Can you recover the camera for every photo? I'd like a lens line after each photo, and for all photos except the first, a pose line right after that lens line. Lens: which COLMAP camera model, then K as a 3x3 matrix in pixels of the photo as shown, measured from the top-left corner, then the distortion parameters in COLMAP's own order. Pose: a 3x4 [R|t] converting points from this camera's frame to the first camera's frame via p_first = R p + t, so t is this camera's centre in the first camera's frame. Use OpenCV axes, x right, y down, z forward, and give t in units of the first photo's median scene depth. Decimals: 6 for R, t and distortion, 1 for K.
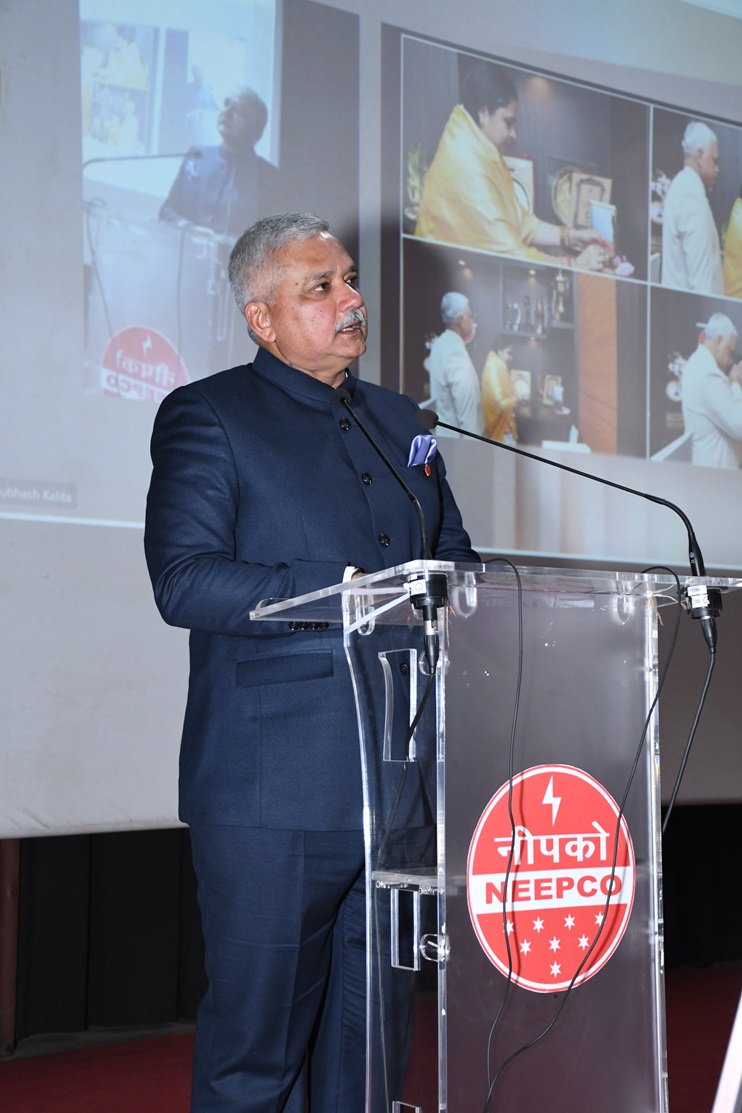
lens RADIAL K [[1923.7, 0, 370.7], [0, 1923.7, 556.2], [0, 0, 1]] dist [0.400048, 0.000000]
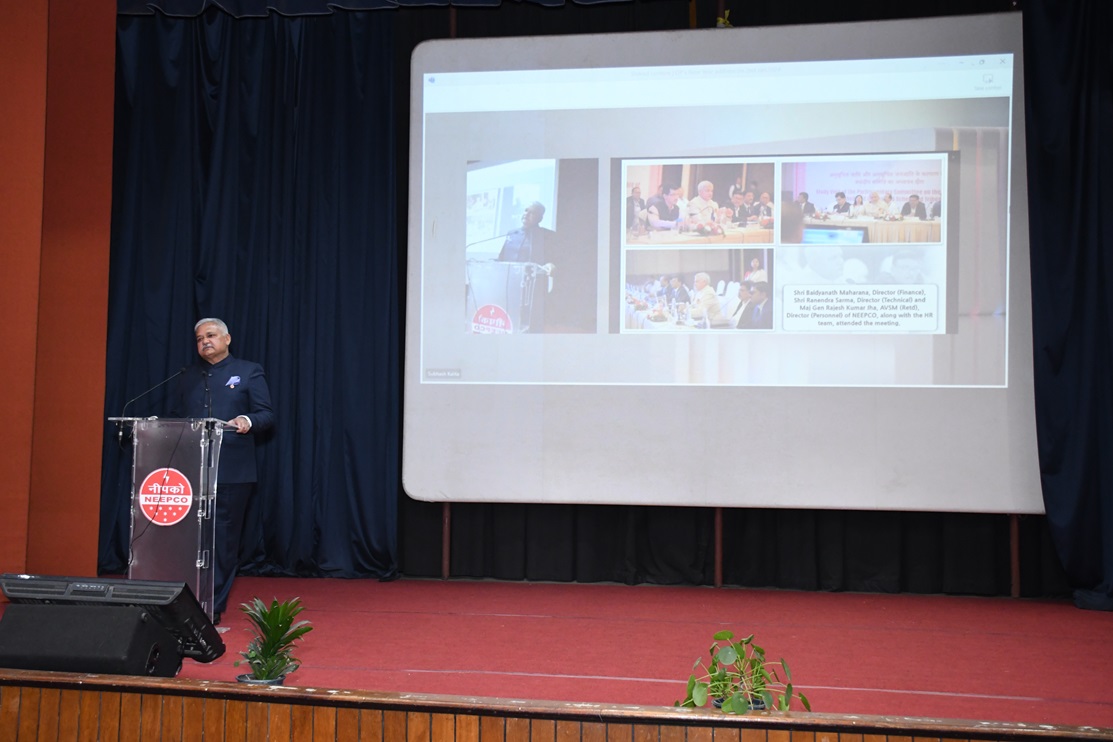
lens RADIAL K [[1253.8, 0, 556.5], [0, 1253.8, 371.8], [0, 0, 1]] dist [-0.002973, 0.000000]
pose [[0.676340, -0.038789, -0.735568, 2.376063], [0.046316, 0.998876, -0.010087, -0.020651], [0.735132, -0.027246, 0.677376, -0.098910]]
